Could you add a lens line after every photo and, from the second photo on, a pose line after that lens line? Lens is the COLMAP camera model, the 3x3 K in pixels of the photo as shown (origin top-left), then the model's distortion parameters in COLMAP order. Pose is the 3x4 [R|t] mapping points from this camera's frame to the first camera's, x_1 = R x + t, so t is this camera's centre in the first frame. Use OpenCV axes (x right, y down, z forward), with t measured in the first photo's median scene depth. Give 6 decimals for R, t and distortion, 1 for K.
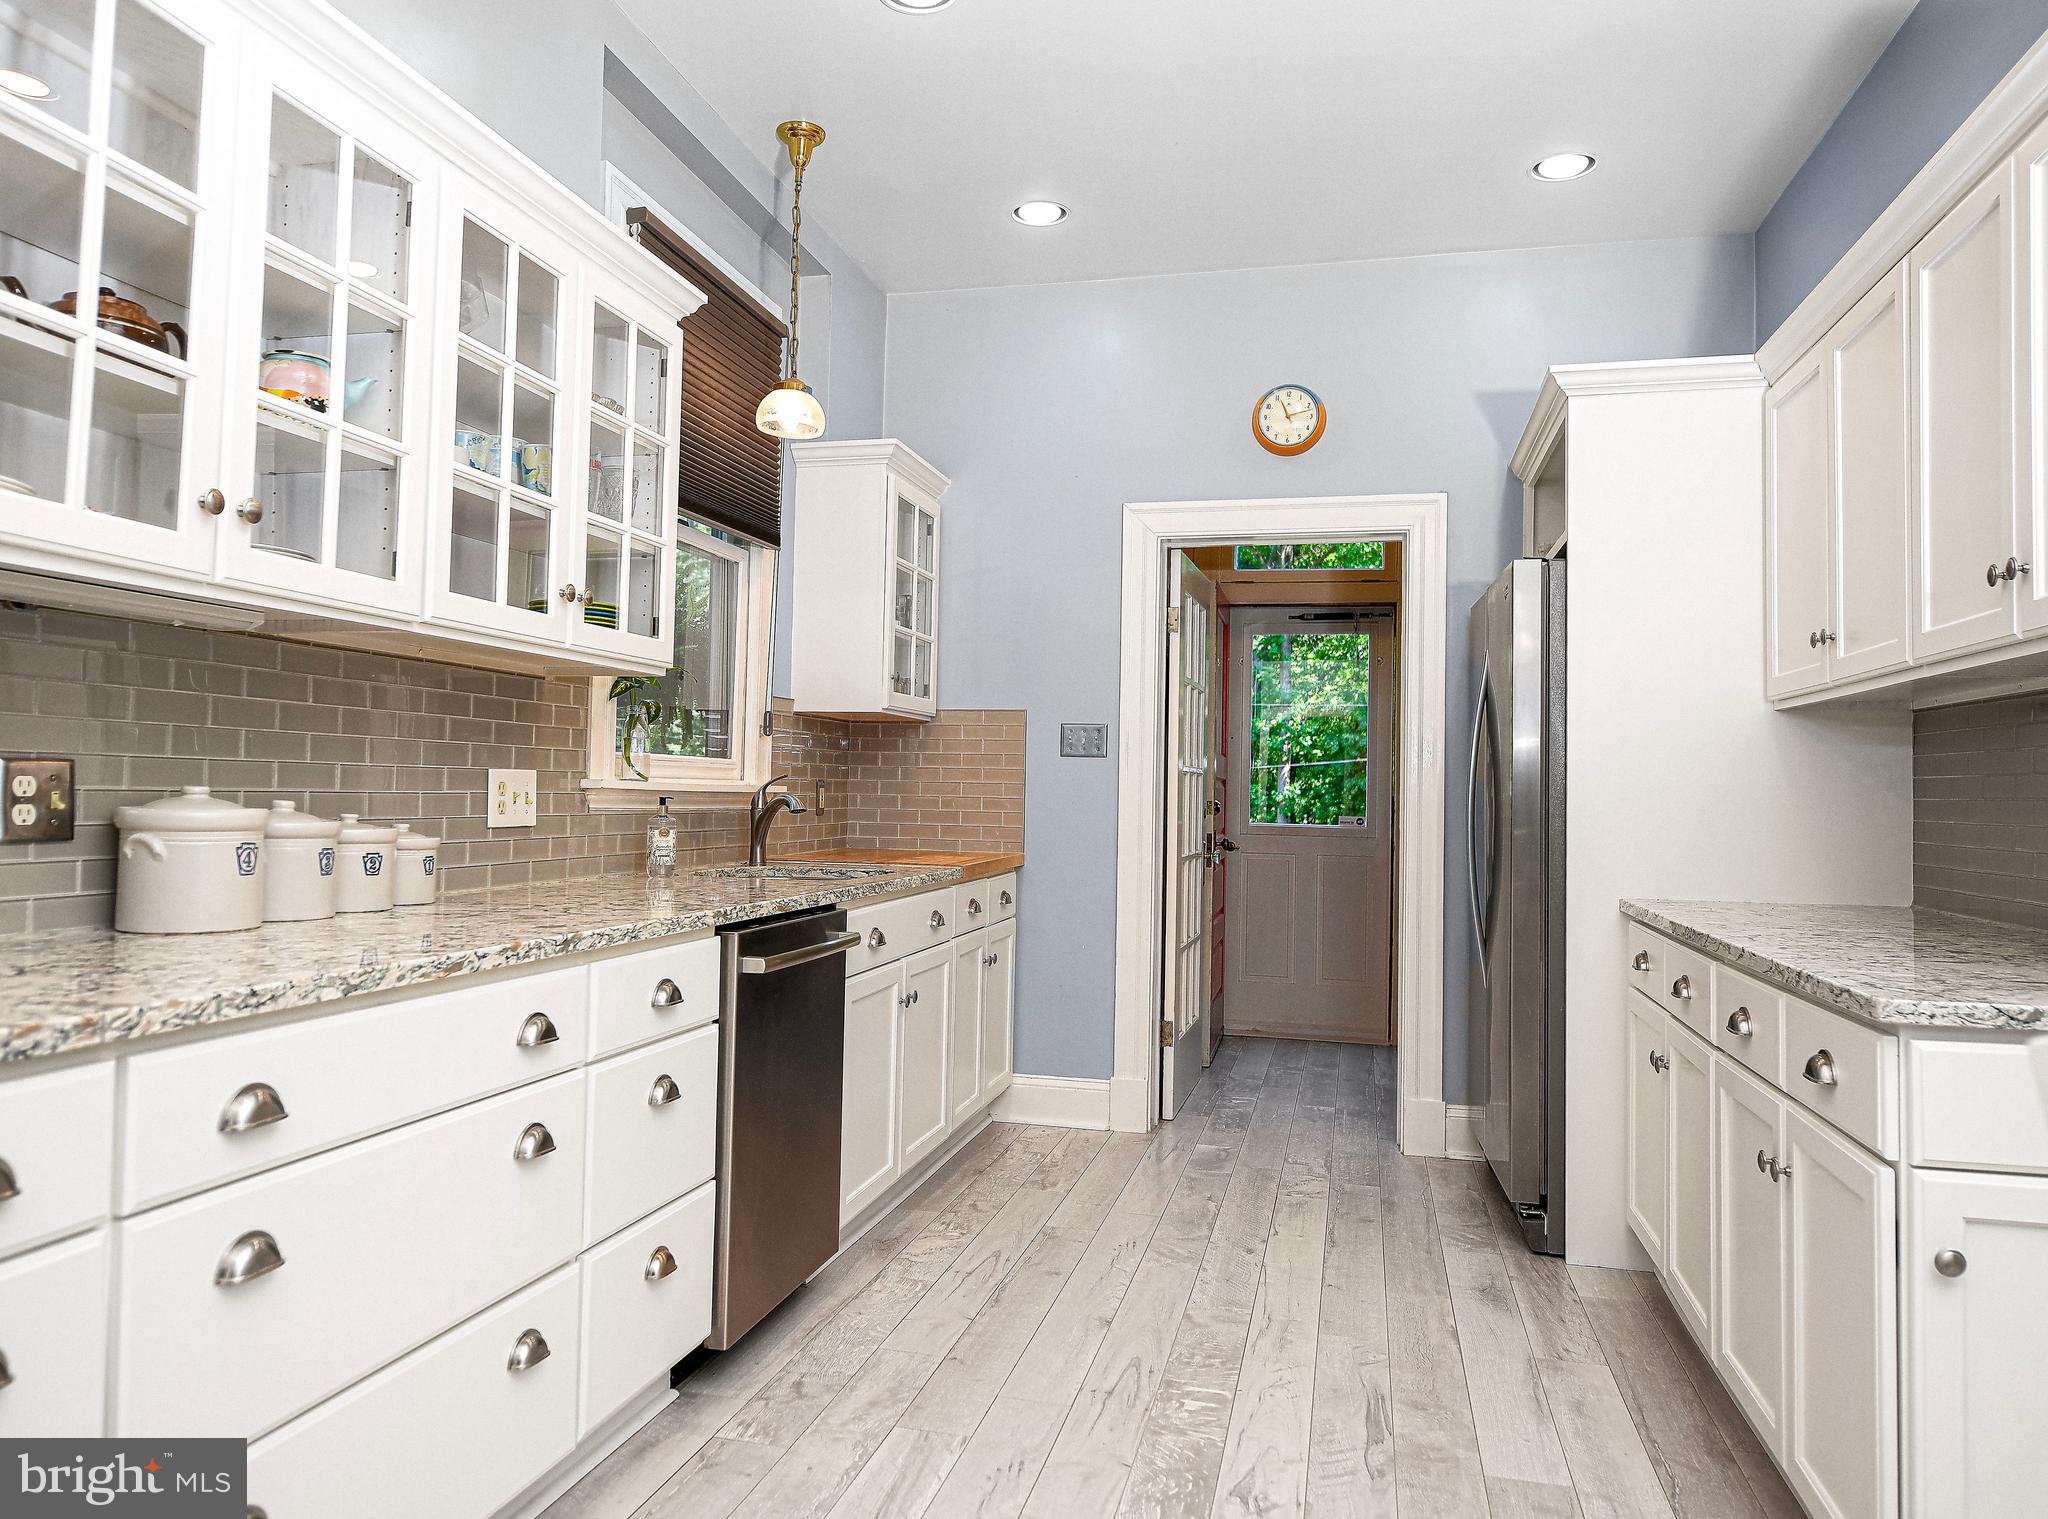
lens RADIAL K [[1410.6, 0, 1024.0], [0, 1410.6, 759.5], [0, 0, 1]] dist [-0.009929, 0.004807]
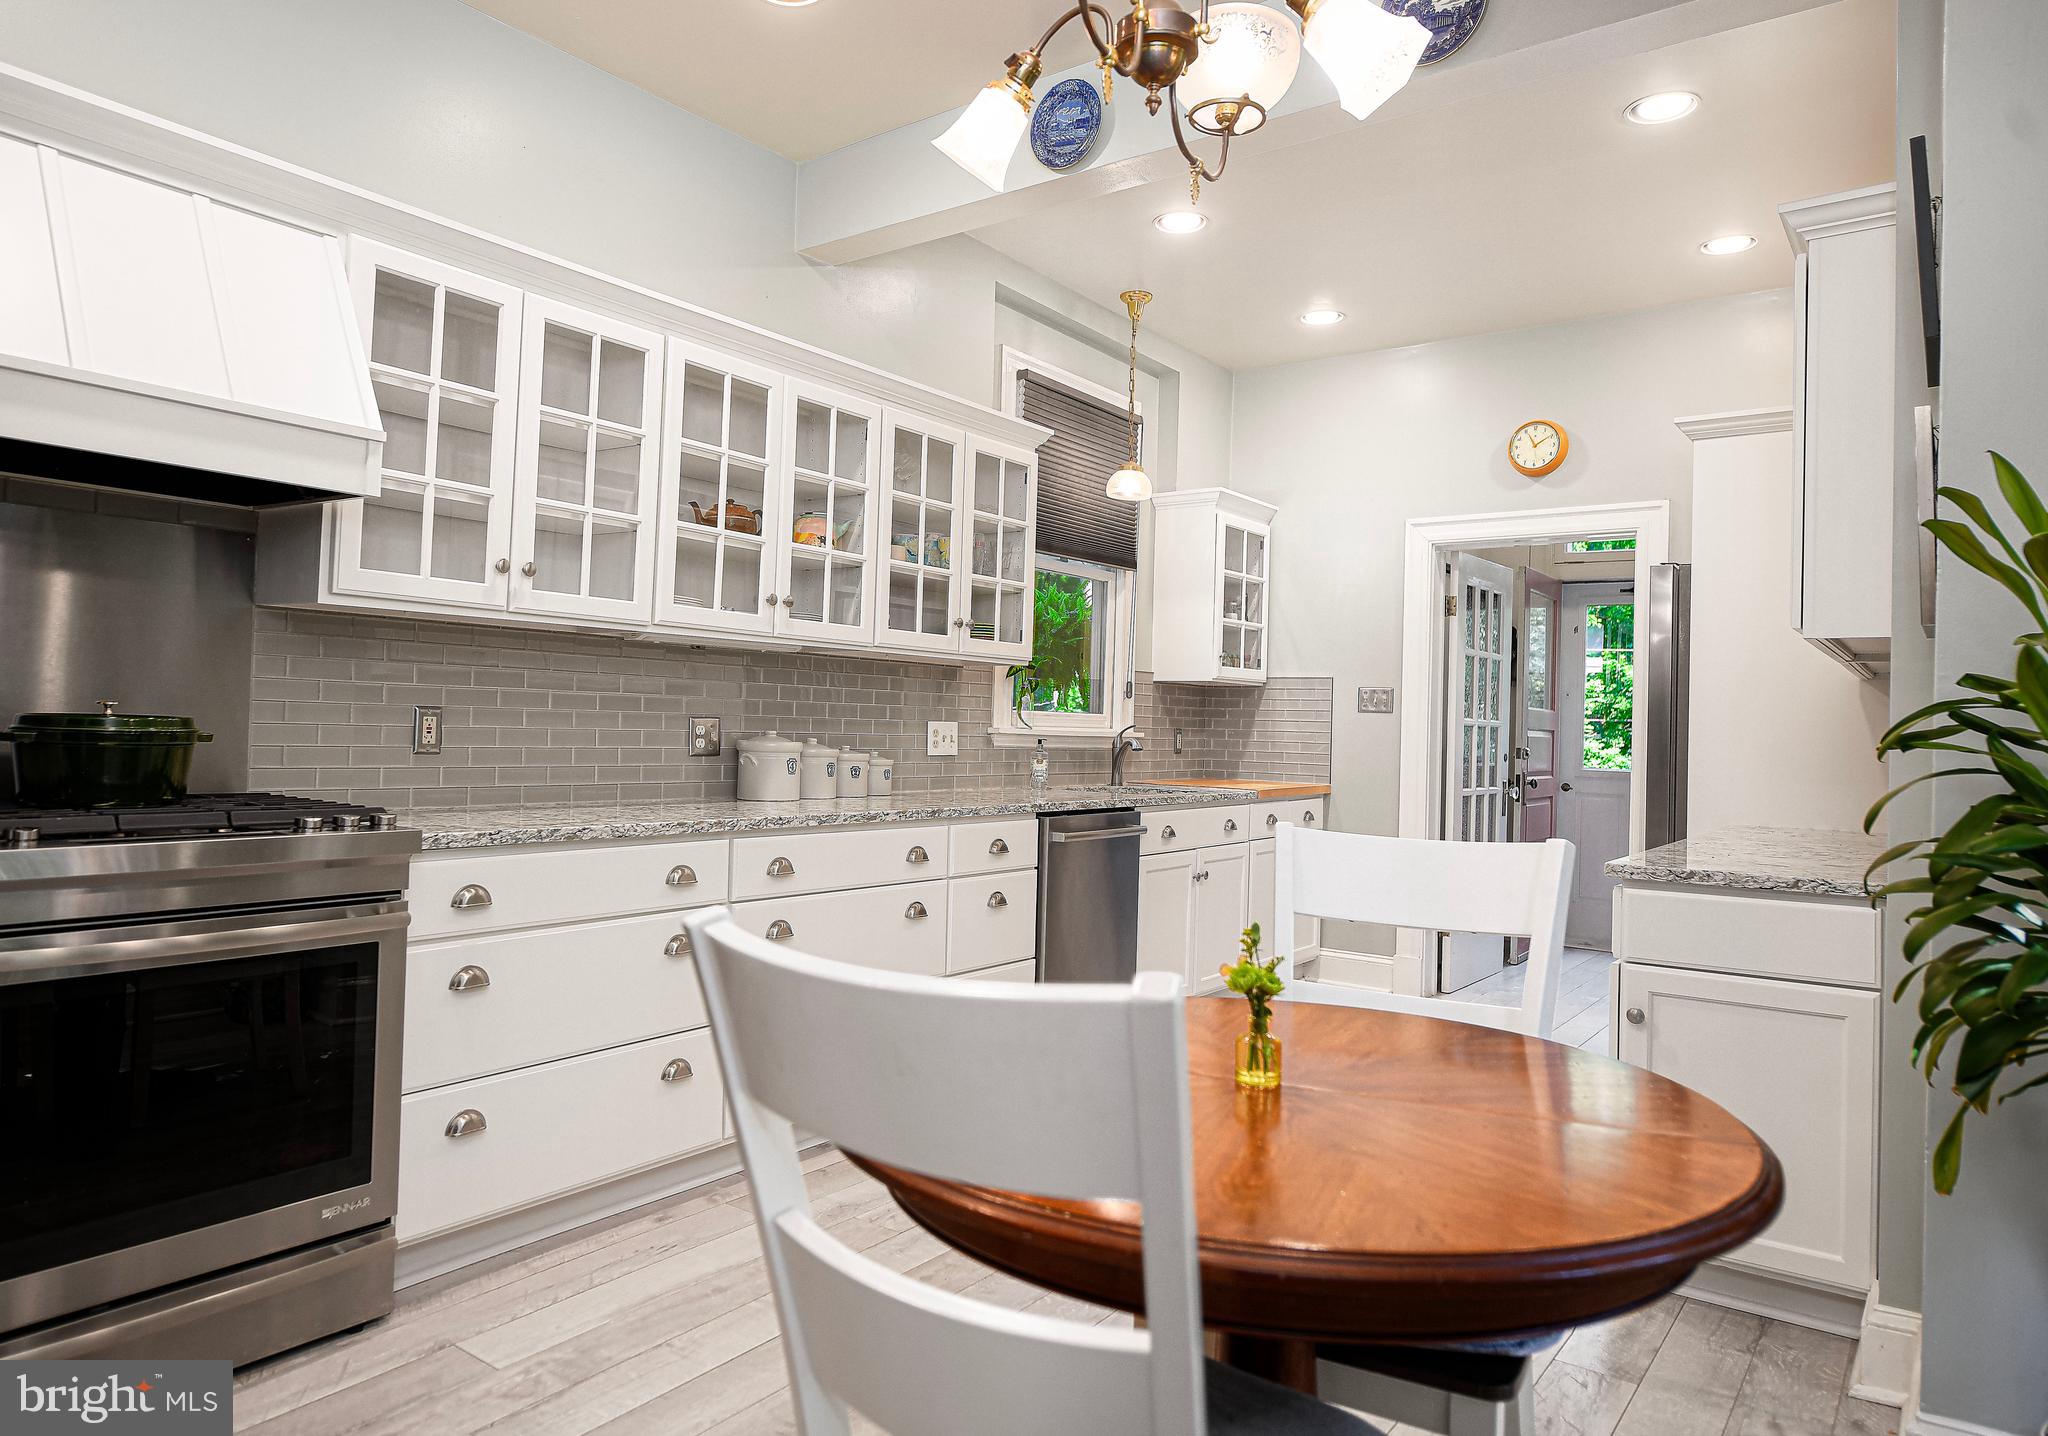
lens RADIAL K [[1320.6, 0, 1024.0], [0, 1320.6, 718.0], [0, 0, 1]] dist [-0.004977, -0.000795]
pose [[0.927888, 0.003379, -0.372843, 0.341398], [-0.000679, 0.999973, 0.007375, -0.009729], [0.372857, -0.006590, 0.927865, -0.468089]]
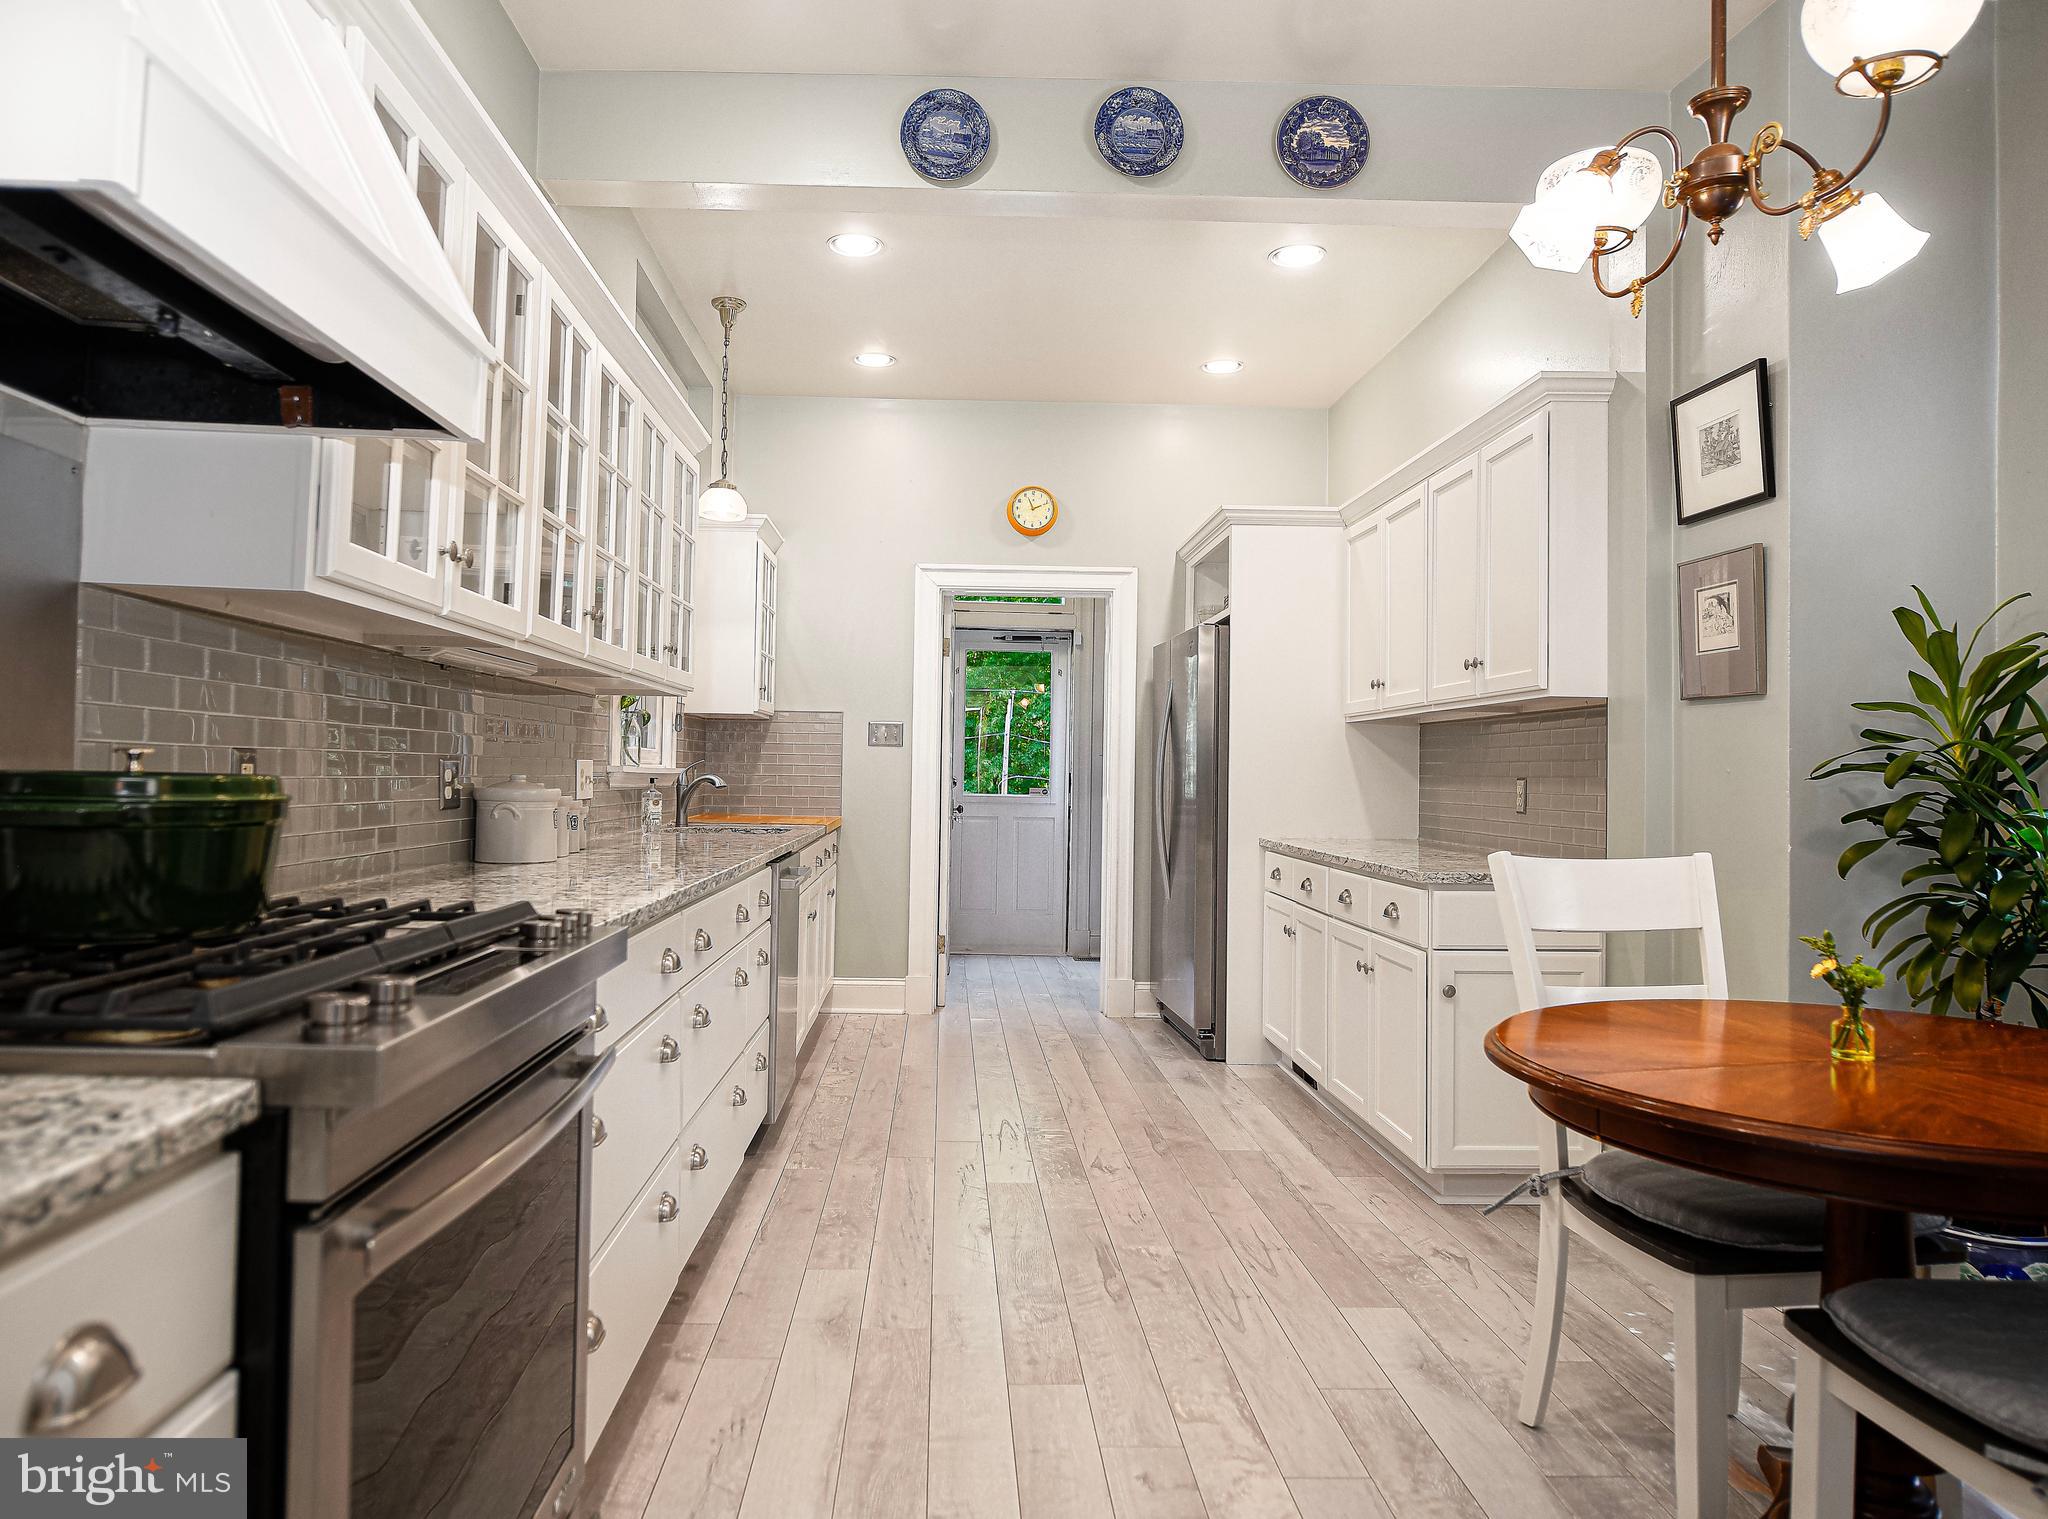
lens RADIAL K [[1298.0, 0, 1024.0], [0, 1298.0, 759.5], [0, 0, 1]] dist [-0.000722, 0.000577]
pose [[0.958989, -0.000571, 0.283444, -0.325930], [-0.004547, 0.999838, 0.017401, -0.019740], [-0.283408, -0.017976, 0.958831, -0.443957]]
